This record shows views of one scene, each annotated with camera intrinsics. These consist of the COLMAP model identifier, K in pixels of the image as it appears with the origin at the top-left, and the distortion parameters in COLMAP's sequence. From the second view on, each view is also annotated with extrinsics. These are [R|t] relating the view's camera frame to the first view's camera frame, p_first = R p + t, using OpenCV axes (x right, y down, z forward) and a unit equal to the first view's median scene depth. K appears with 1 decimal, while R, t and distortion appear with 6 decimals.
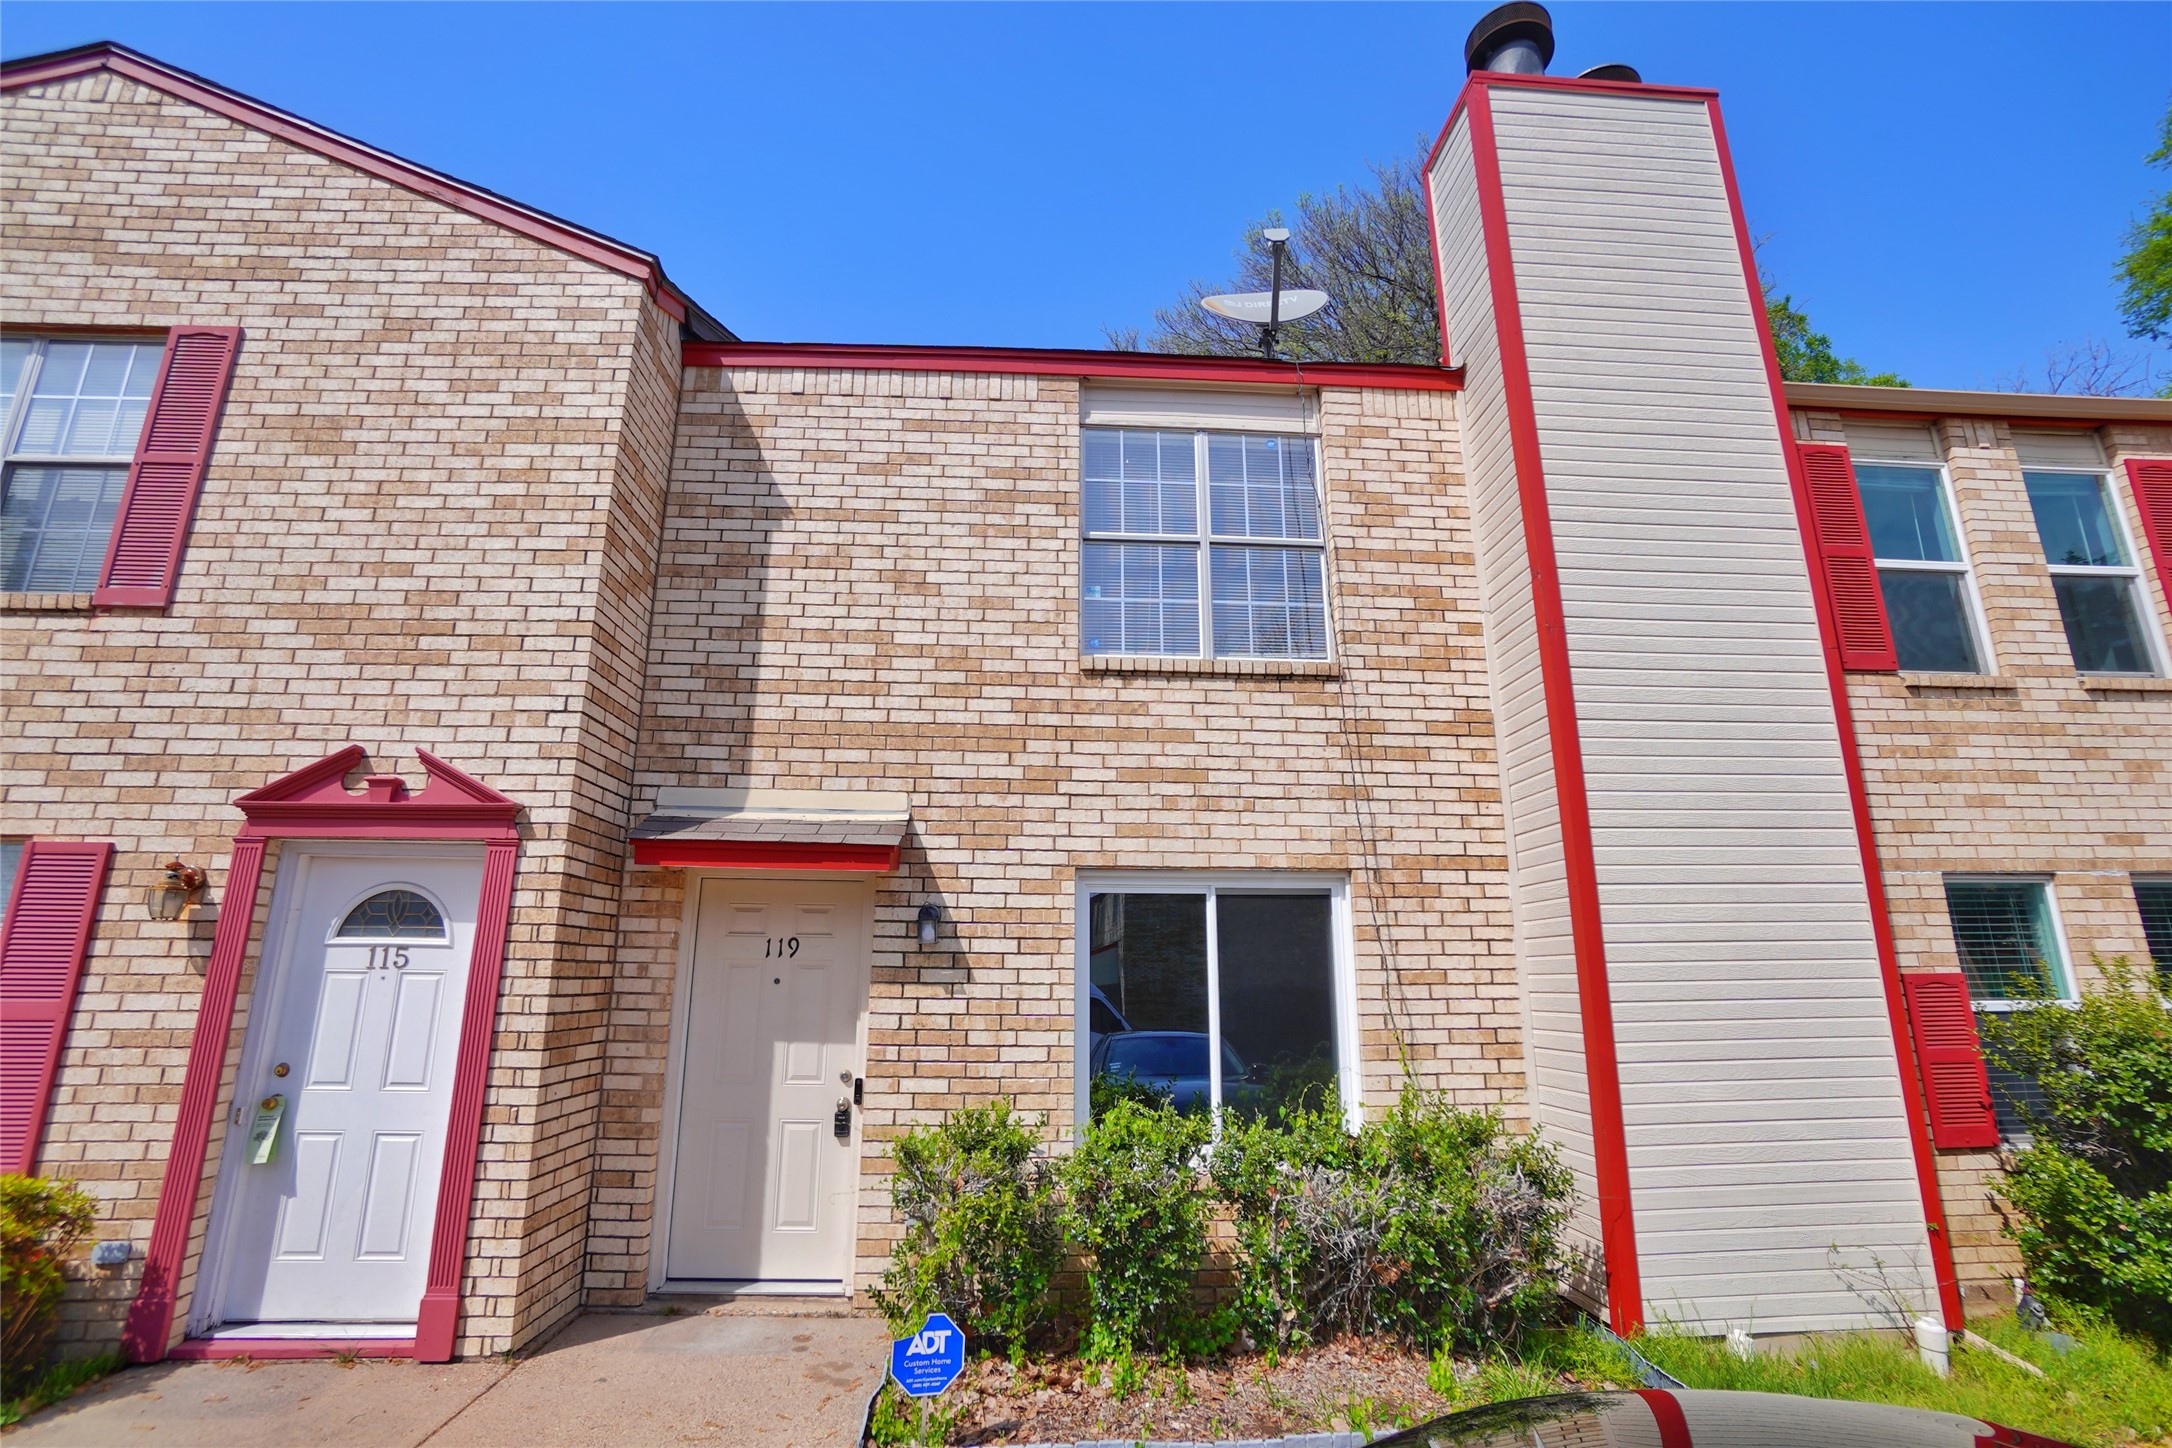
lens RADIAL K [[961.6, 0, 1082.0], [0, 961.6, 734.0], [0, 0, 1]] dist [-0.064215, 0.022890]
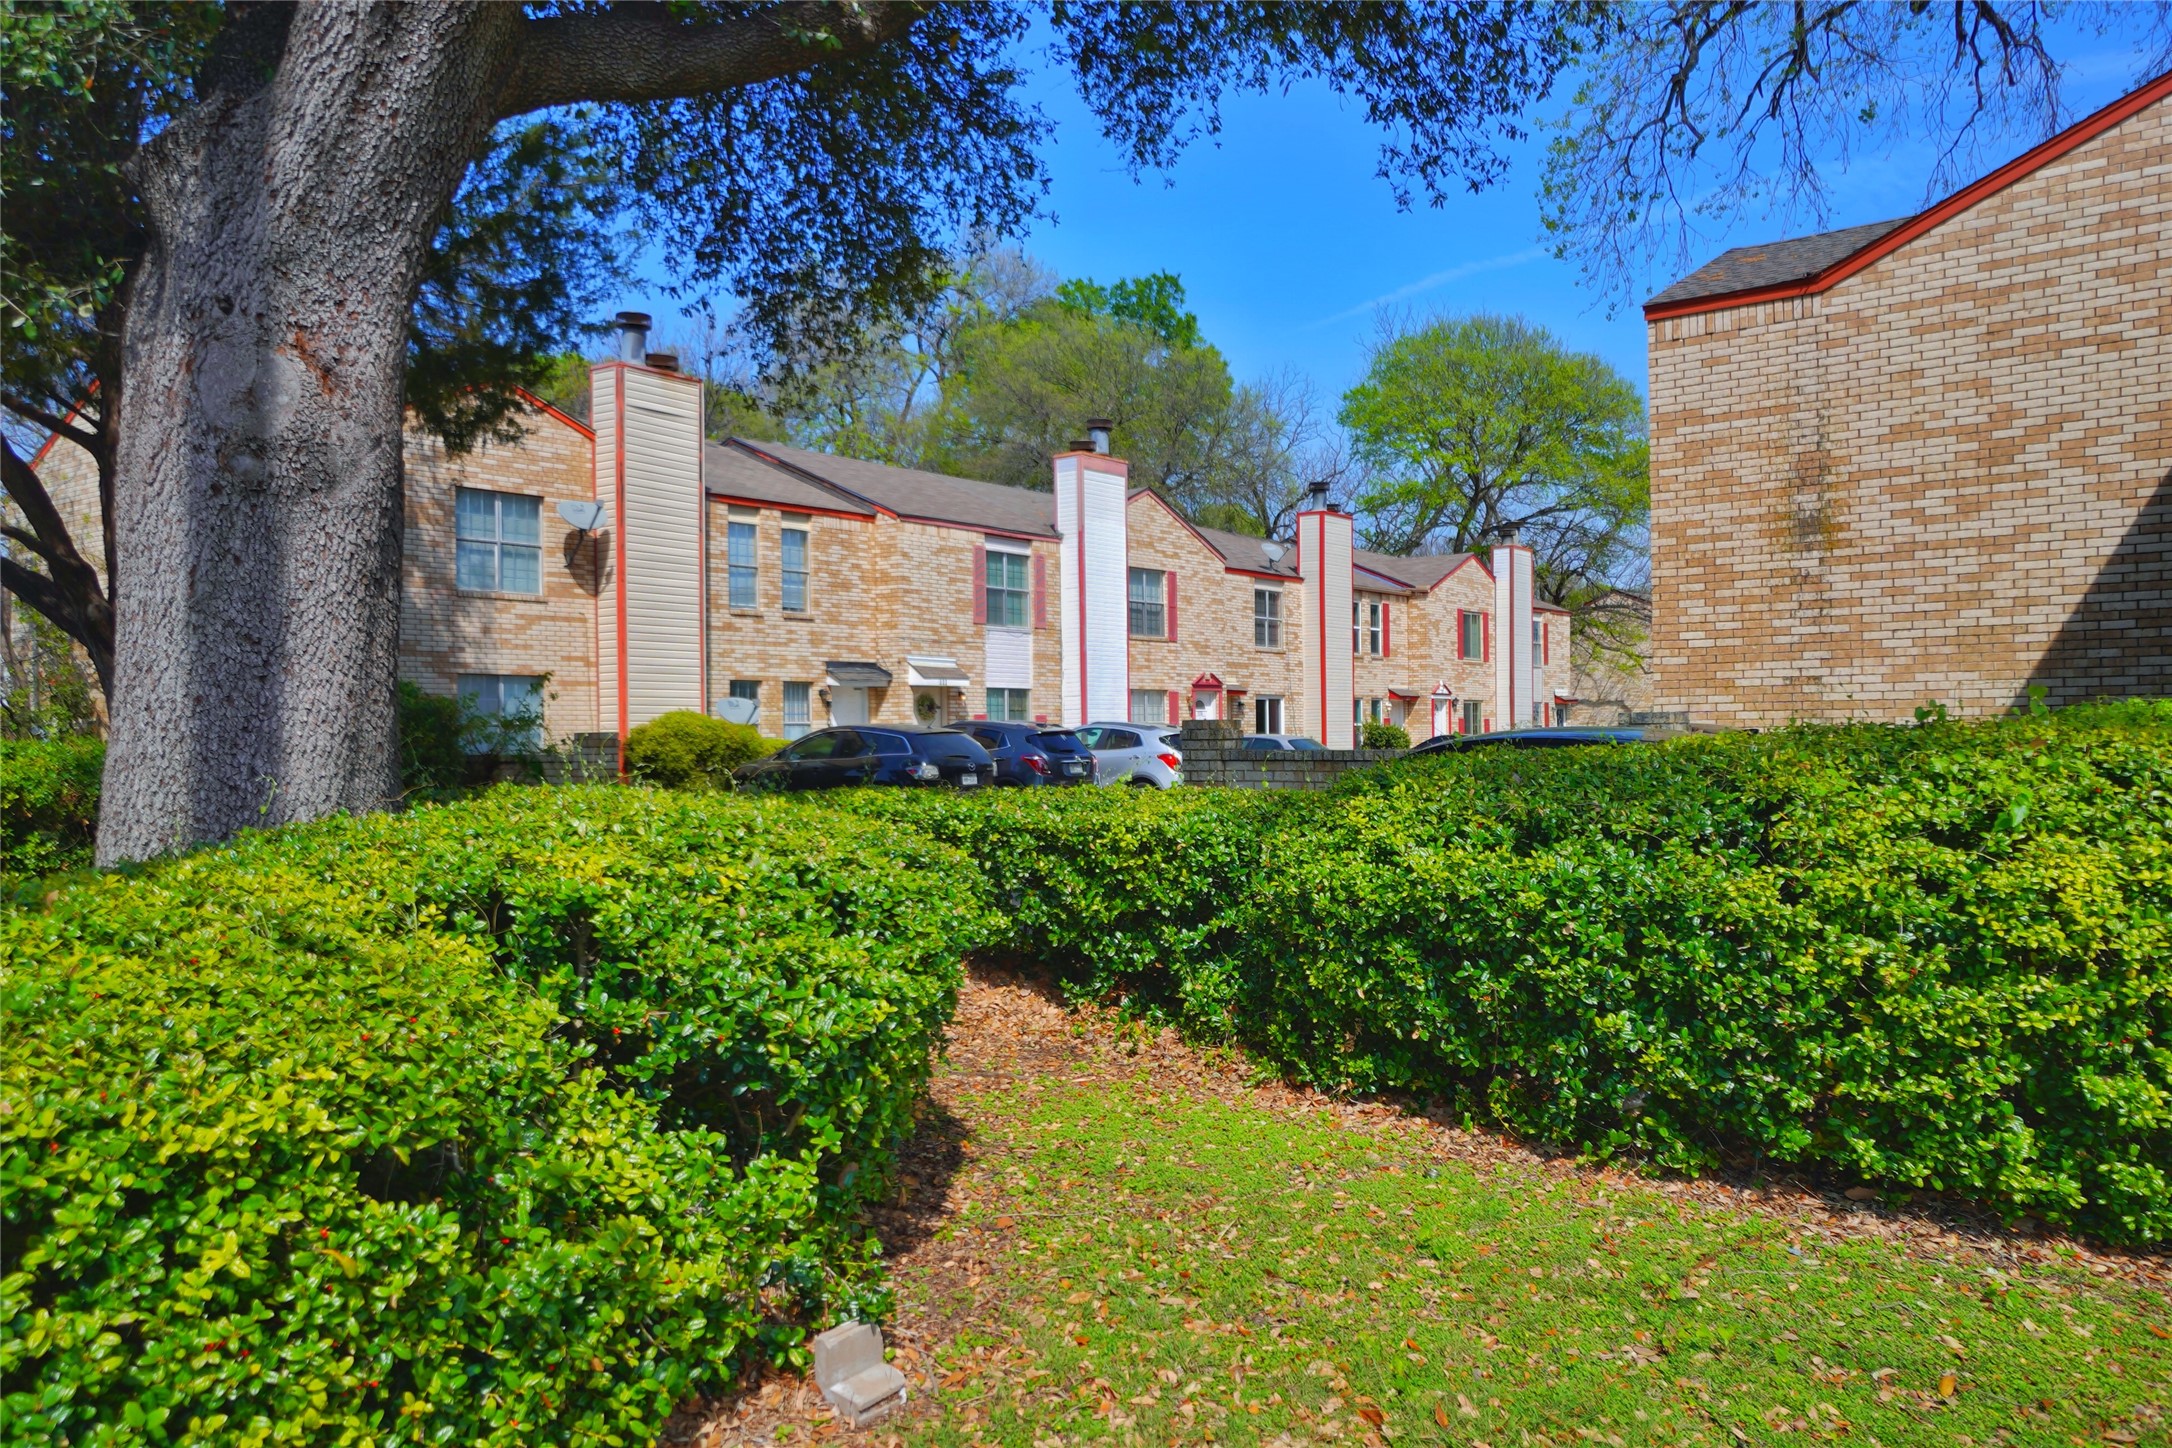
lens RADIAL K [[1635.9, 0, 1086.0], [0, 1635.9, 724.0], [0, 0, 1]] dist [0.012134, 0.047021]
pose [[0.650707, -0.002323, 0.759325, -6.793833], [-0.173200, 0.973180, 0.151402, -0.808319], [-0.739312, -0.230033, 0.632853, -3.589988]]
